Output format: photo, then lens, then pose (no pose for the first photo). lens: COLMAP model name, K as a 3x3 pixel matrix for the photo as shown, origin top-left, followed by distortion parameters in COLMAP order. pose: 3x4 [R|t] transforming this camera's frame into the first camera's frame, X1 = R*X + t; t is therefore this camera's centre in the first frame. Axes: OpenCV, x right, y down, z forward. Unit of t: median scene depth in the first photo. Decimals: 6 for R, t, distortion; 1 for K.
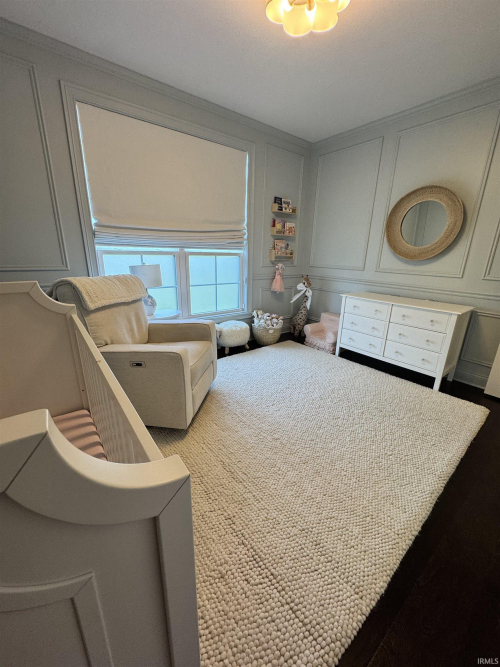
lens RADIAL K [[267.2, 0, 249.5], [0, 267.2, 331.5], [0, 0, 1]] dist [-0.002443, -0.000120]
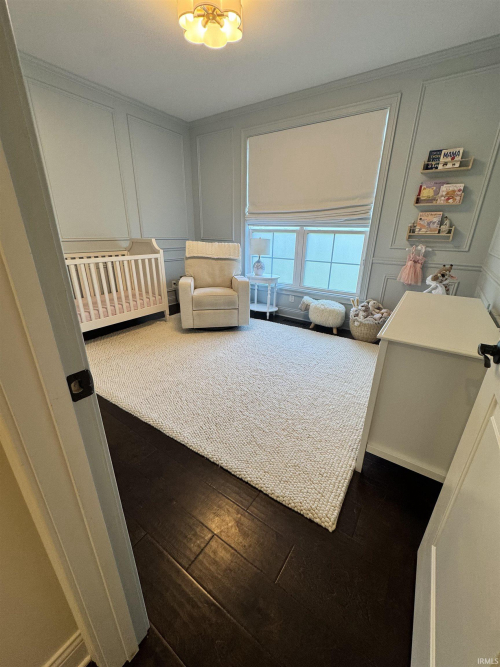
lens RADIAL K [[267.2, 0, 246.9], [0, 267.2, 335.0], [0, 0, 1]] dist [-0.002443, -0.000120]
pose [[0.301489, 0.338053, -0.891529, 0.814305], [-0.272930, 0.926509, 0.259020, -0.099699], [0.913572, 0.165233, 0.371597, 0.385535]]
